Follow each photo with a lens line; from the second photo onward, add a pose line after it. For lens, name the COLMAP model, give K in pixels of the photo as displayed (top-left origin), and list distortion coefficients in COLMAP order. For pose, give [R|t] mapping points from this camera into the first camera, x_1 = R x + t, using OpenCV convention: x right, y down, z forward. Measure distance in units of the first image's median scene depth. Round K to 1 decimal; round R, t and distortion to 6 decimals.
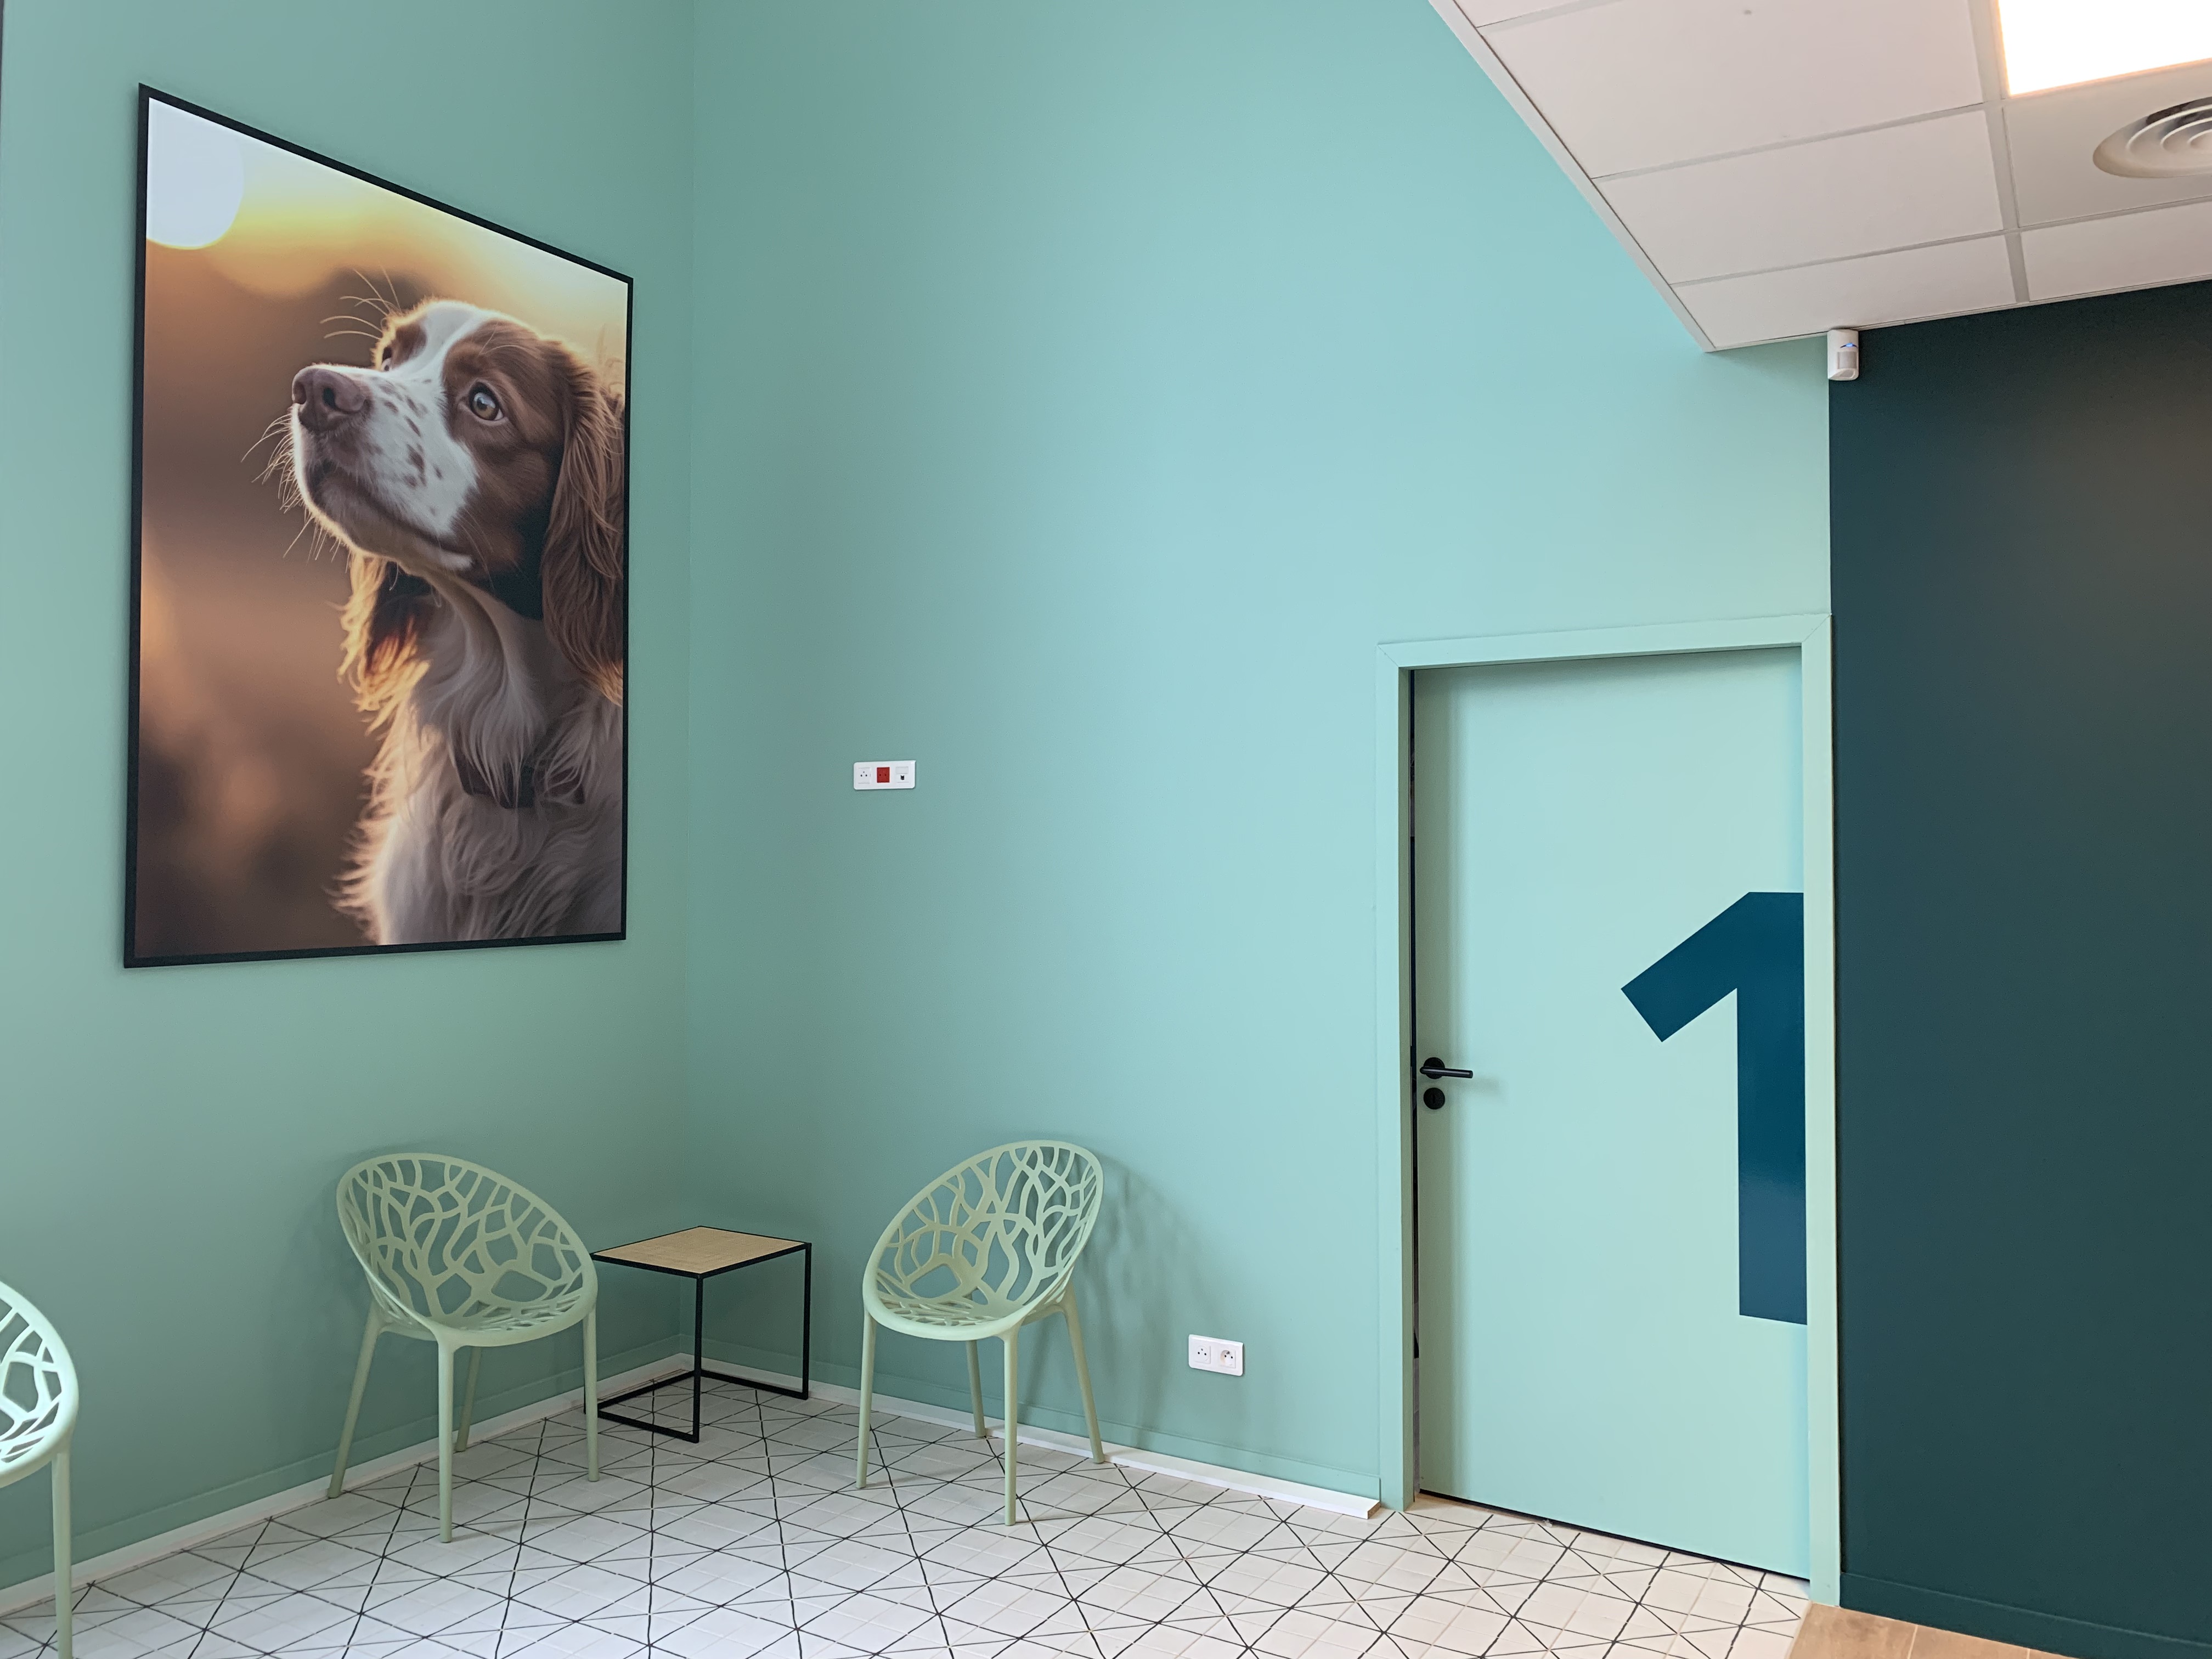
lens RADIAL K [[1670.4, 0, 1107.9], [0, 1670.4, 808.7], [0, 0, 1]] dist [0.128723, -0.177915]
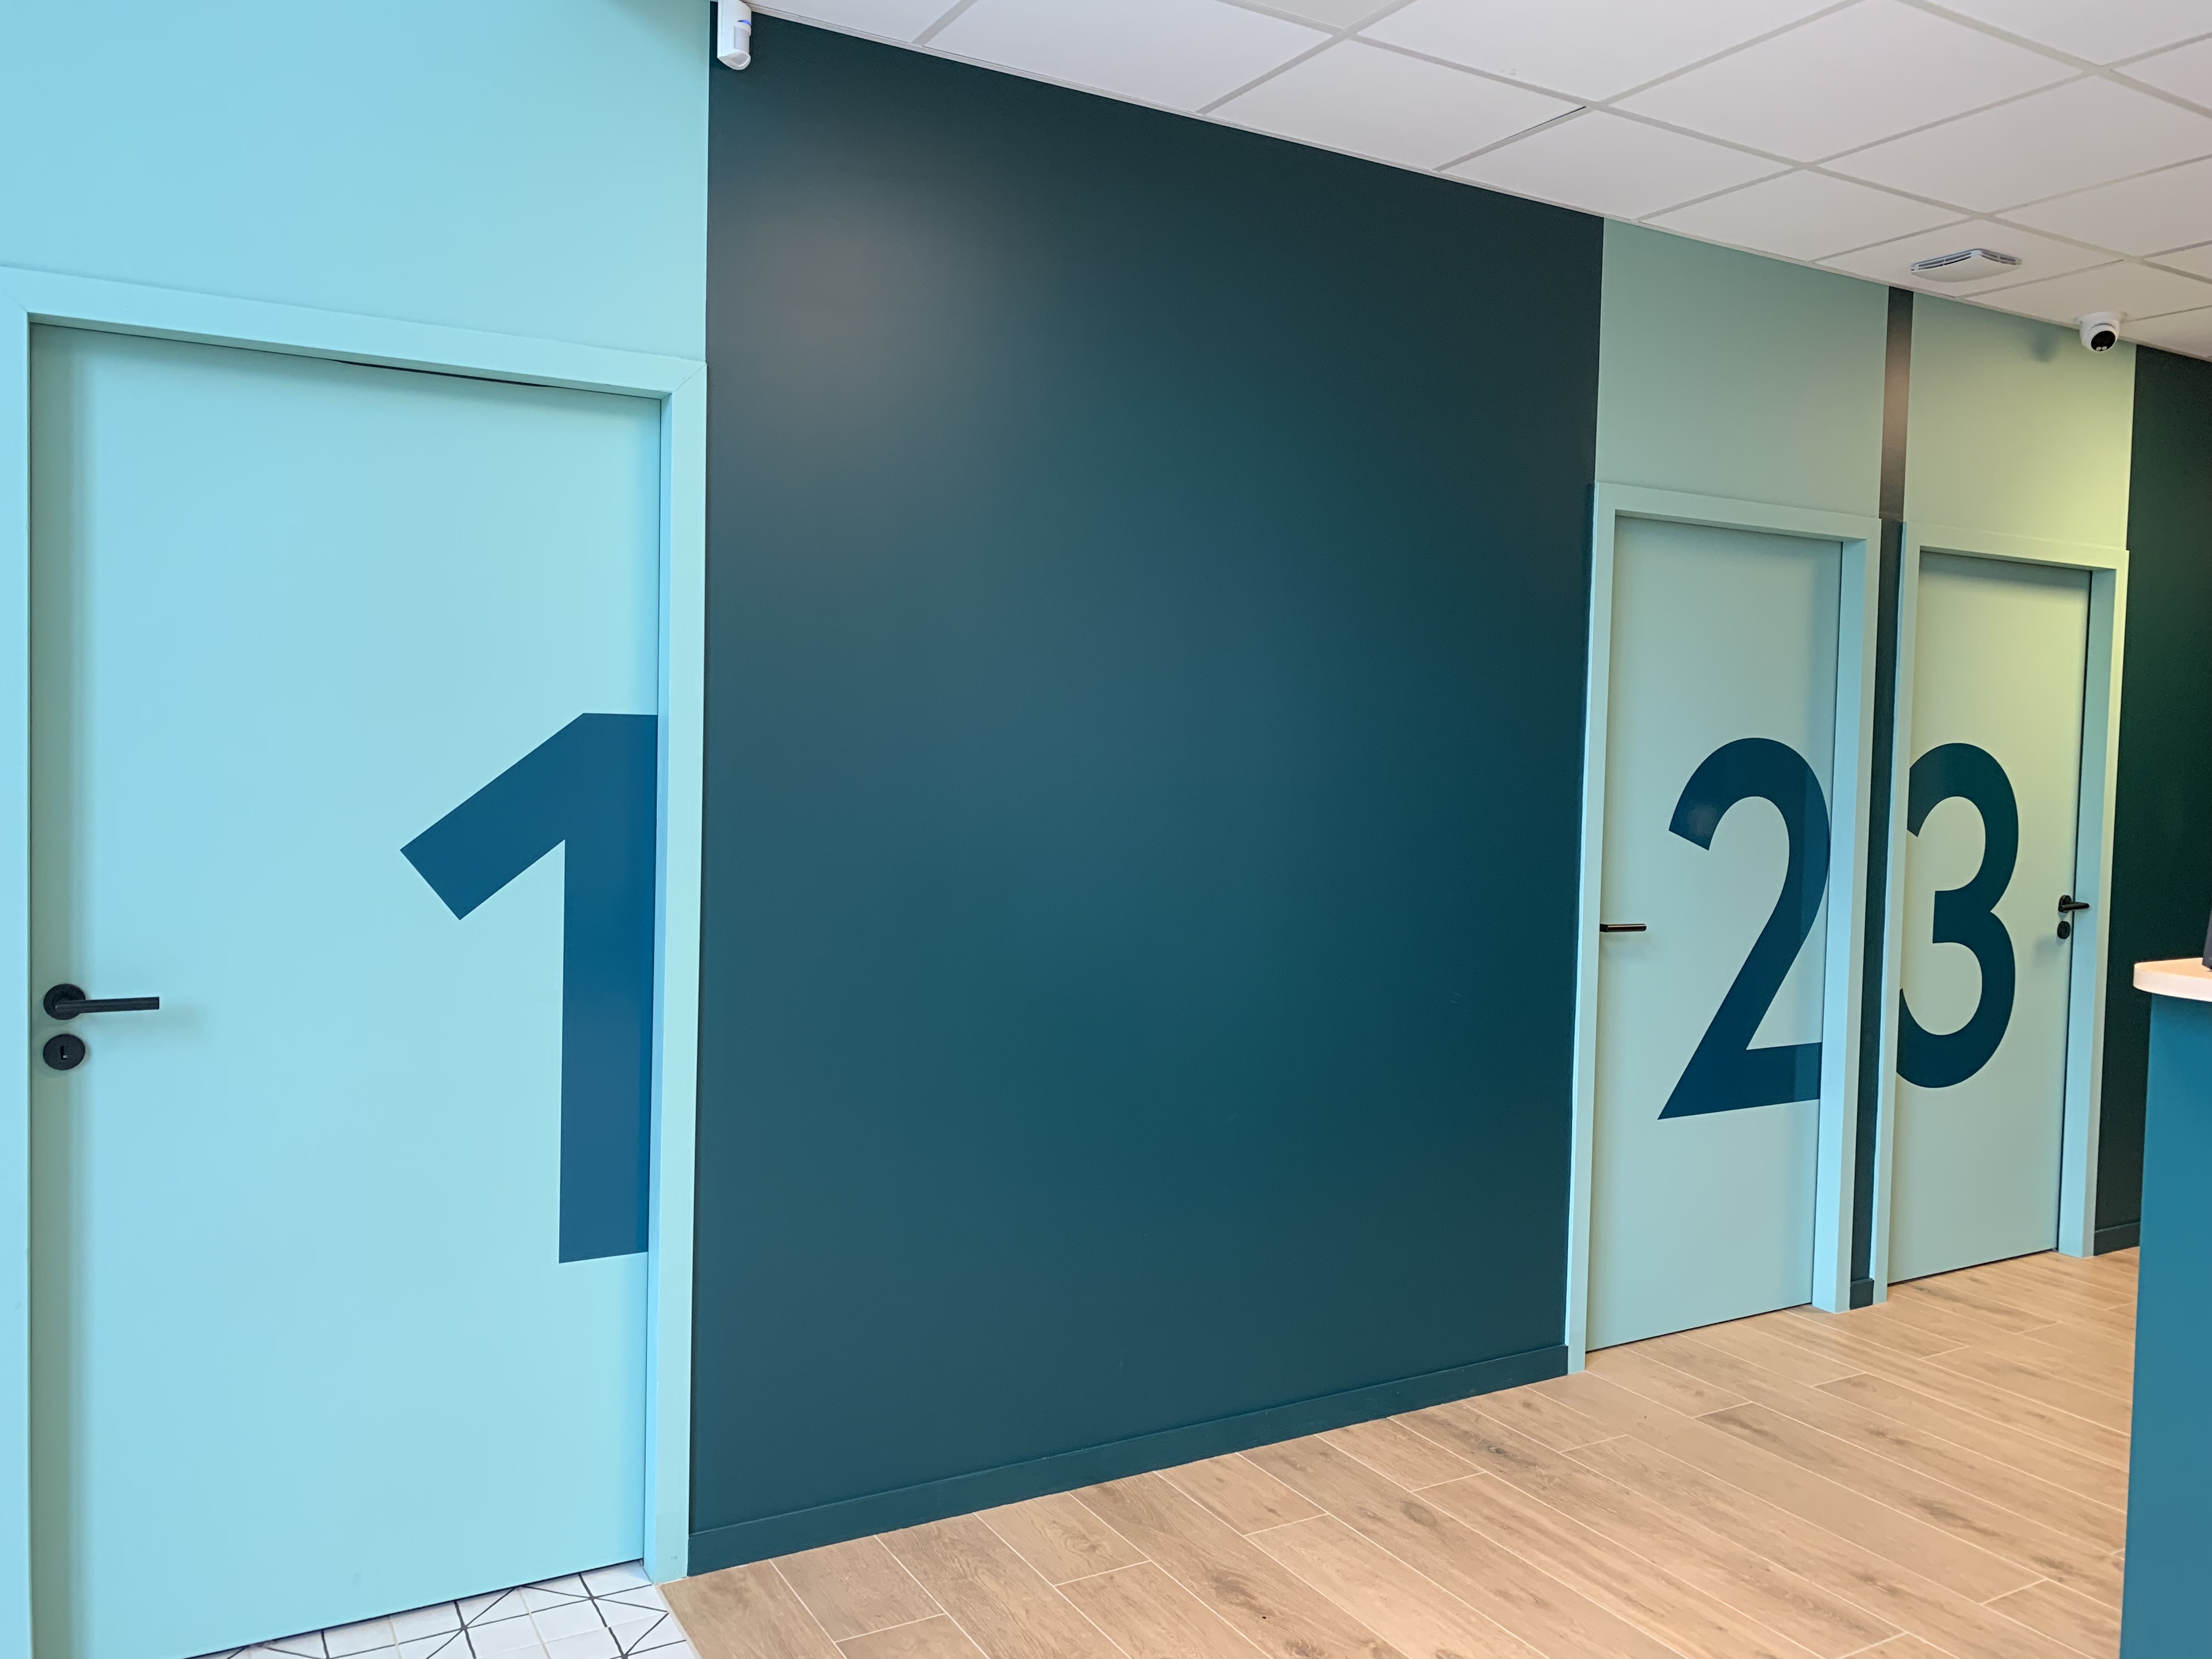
lens RADIAL K [[1670.4, 0, 1107.9], [0, 1670.4, 808.7], [0, 0, 1]] dist [0.128723, -0.177915]
pose [[0.466513, -0.029591, 0.884019, -0.185984], [-0.047118, 0.997190, 0.058245, 0.036808], [-0.883258, -0.068825, 0.463808, 0.440110]]
